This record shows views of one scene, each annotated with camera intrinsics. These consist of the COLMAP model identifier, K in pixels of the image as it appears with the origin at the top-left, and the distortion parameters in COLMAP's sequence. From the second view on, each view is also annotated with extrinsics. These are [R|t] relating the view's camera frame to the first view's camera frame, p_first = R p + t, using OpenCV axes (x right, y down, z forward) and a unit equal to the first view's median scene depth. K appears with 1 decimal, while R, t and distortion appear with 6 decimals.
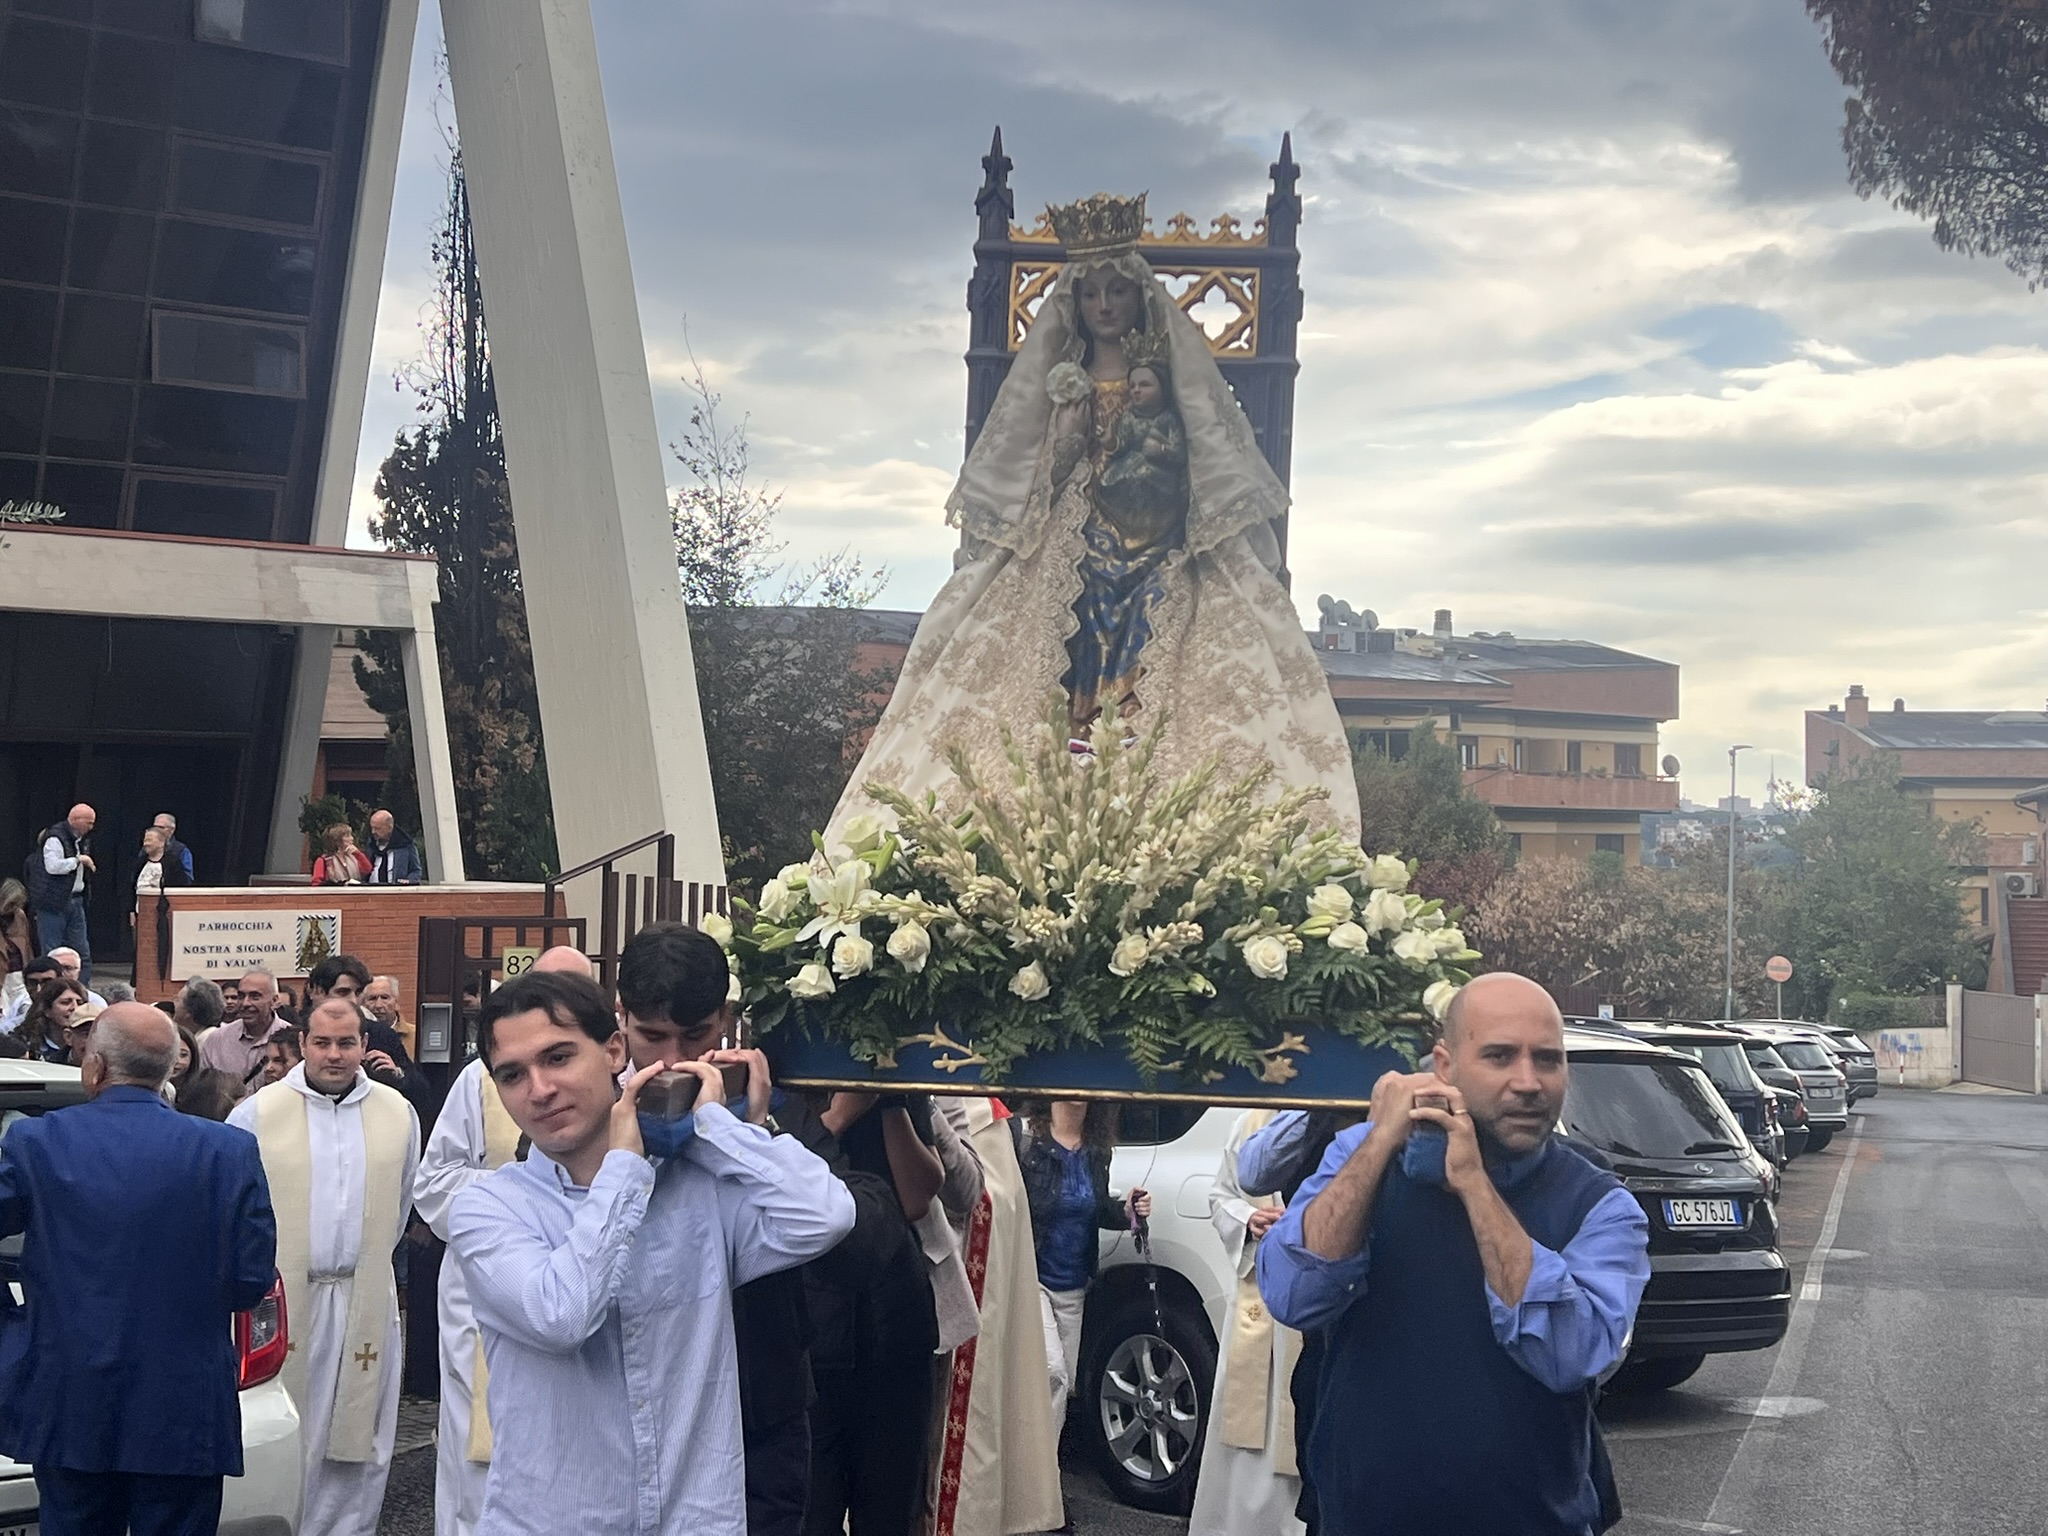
lens RADIAL K [[2849.9, 0, 1023.3], [0, 2849.9, 728.2], [0, 0, 1]] dist [0.167004, 0.000000]
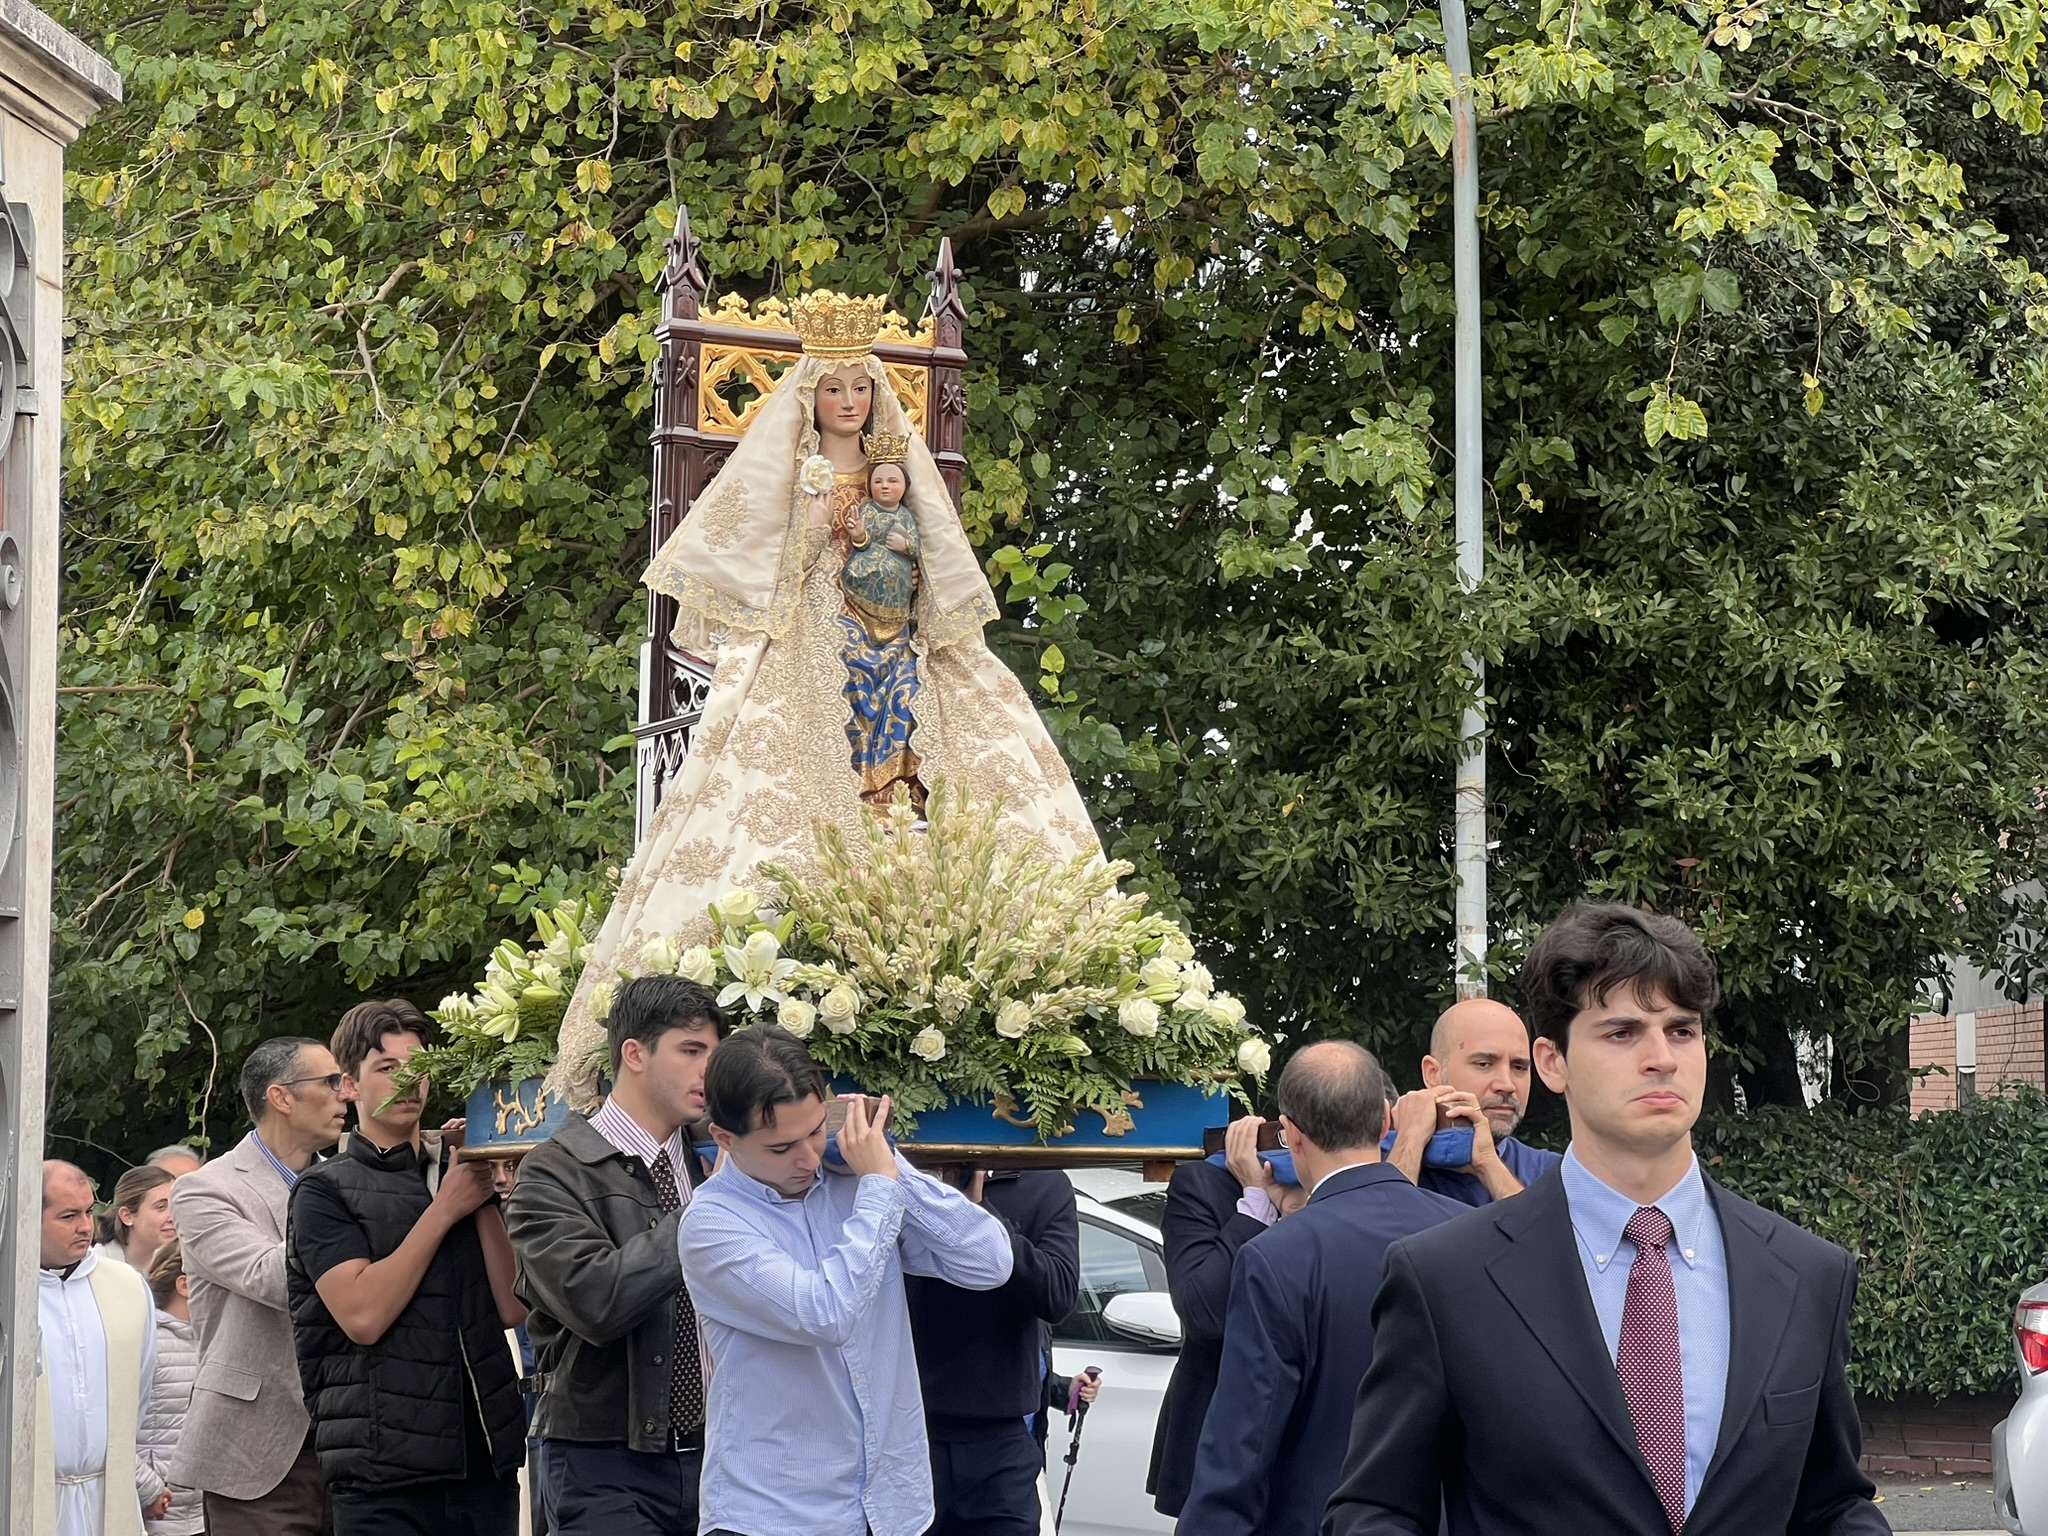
lens RADIAL K [[4689.9, 0, 1025.7], [0, 4689.9, 768.3], [0, 0, 1]] dist [-0.335724, 0.000000]
pose [[0.874897, 0.024112, 0.483708, -0.751923], [-0.015456, 0.999641, -0.021874, 0.020624], [-0.484062, 0.011661, 0.874956, -0.519620]]
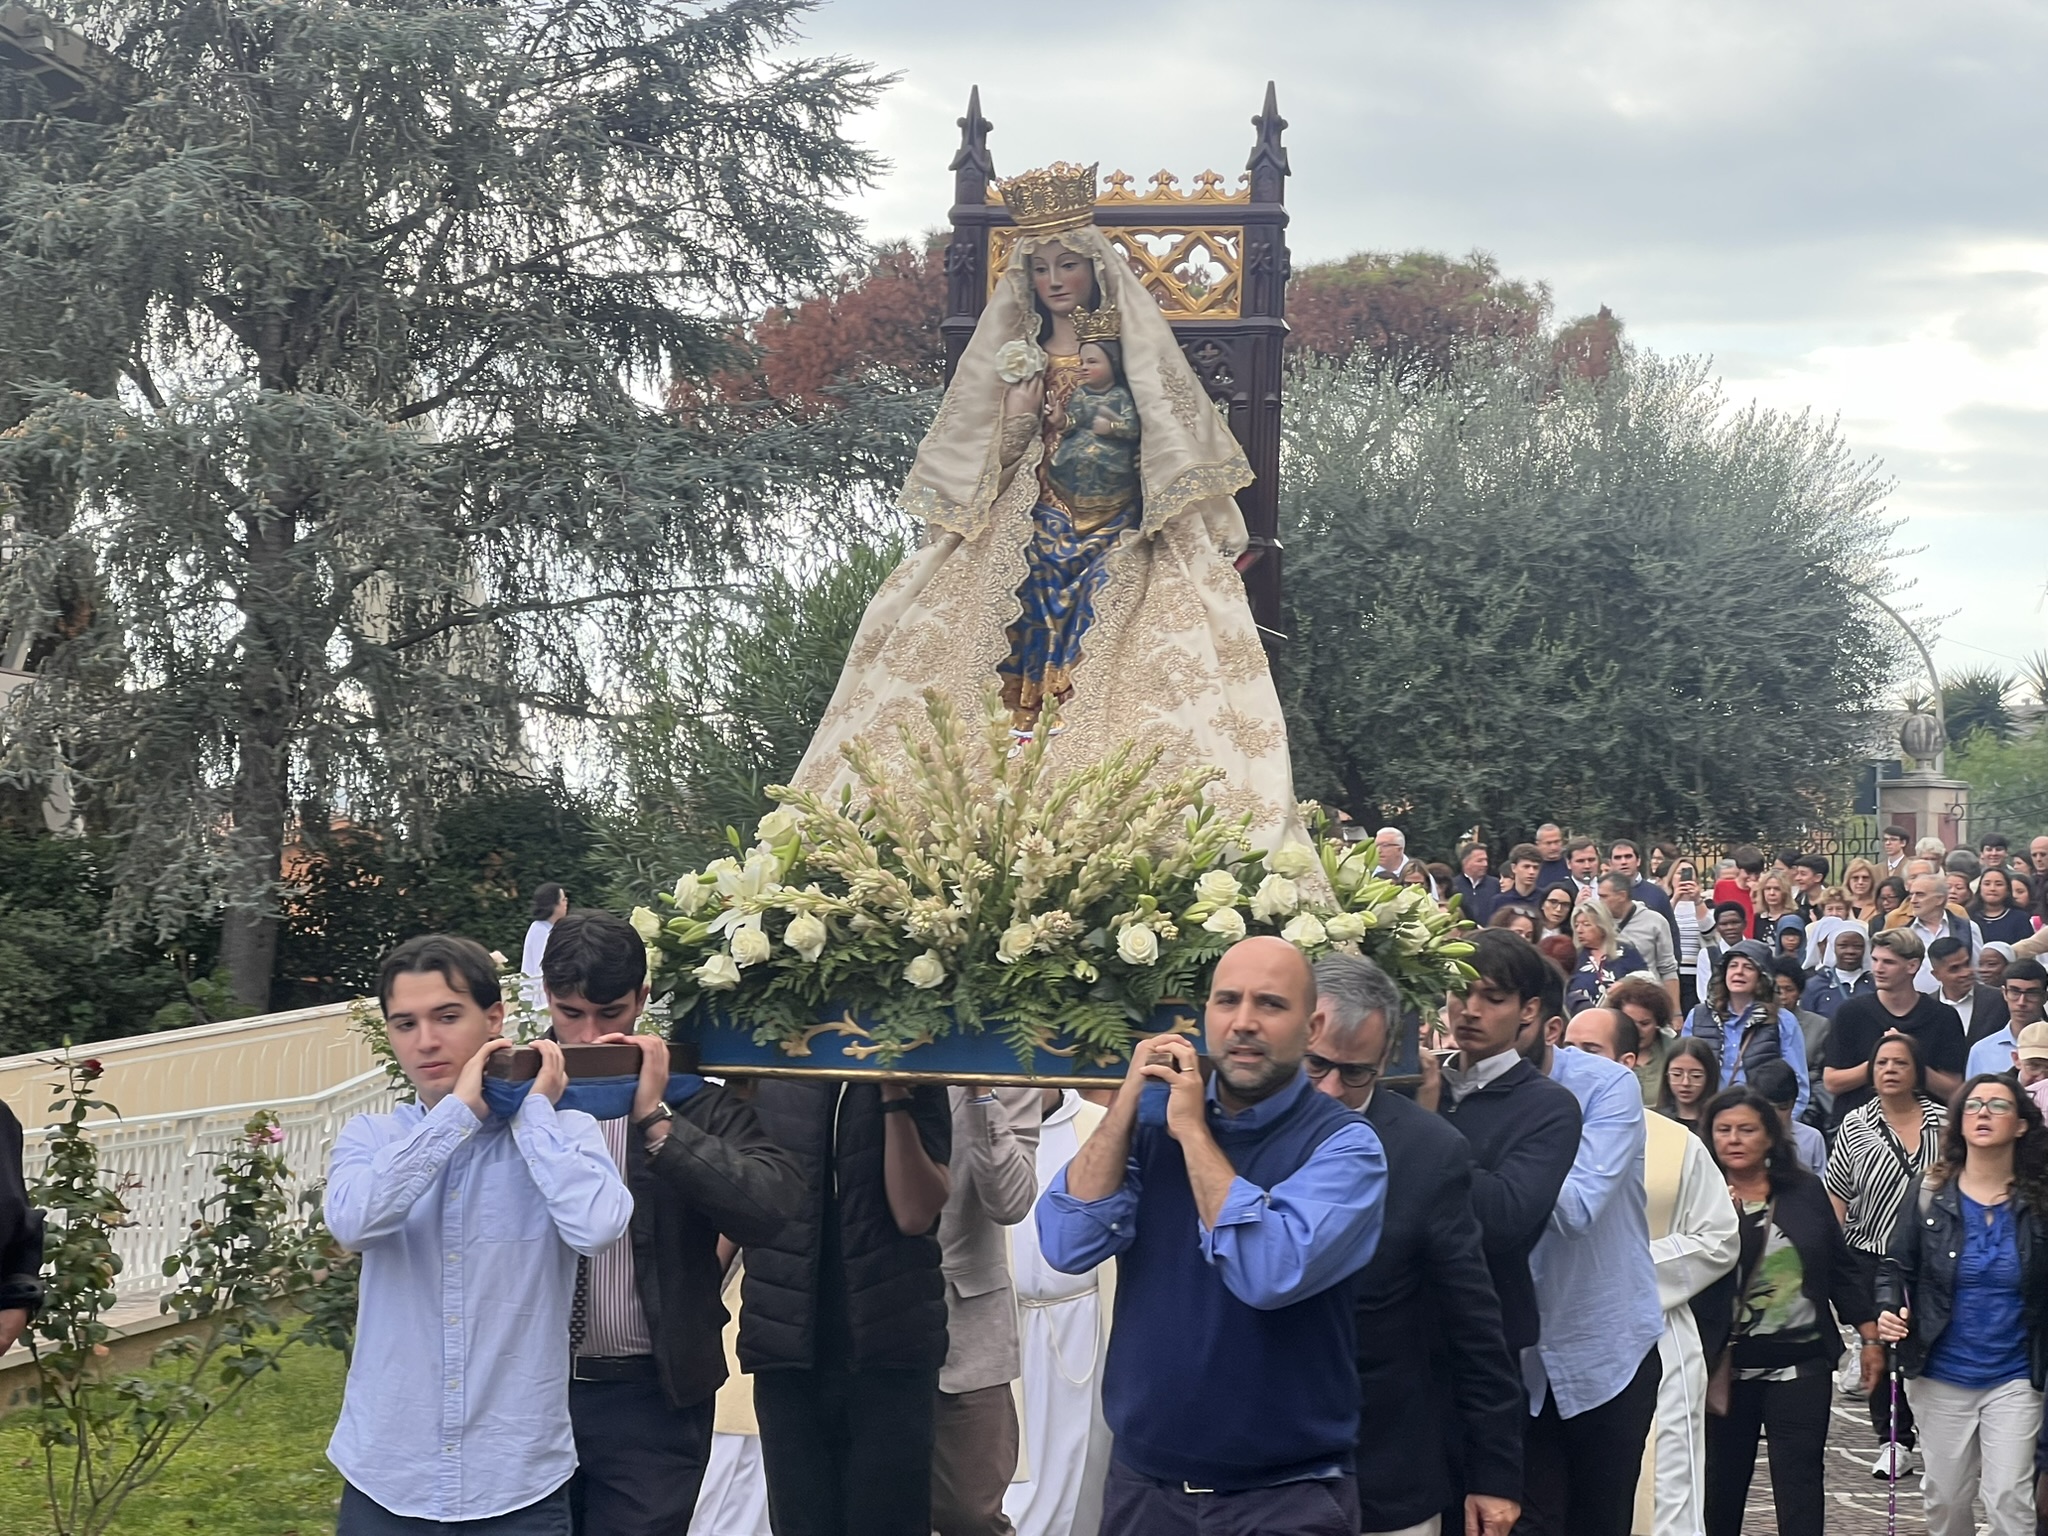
lens RADIAL K [[4689.9, 0, 1024.0], [0, 4689.9, 768.1], [0, 0, 1]] dist [-0.335724, 0.000000]
pose [[0.983412, -0.018309, -0.180458, 0.312294], [0.023266, 0.999407, 0.025390, -0.023286], [0.179886, -0.029168, 0.983255, -0.589574]]
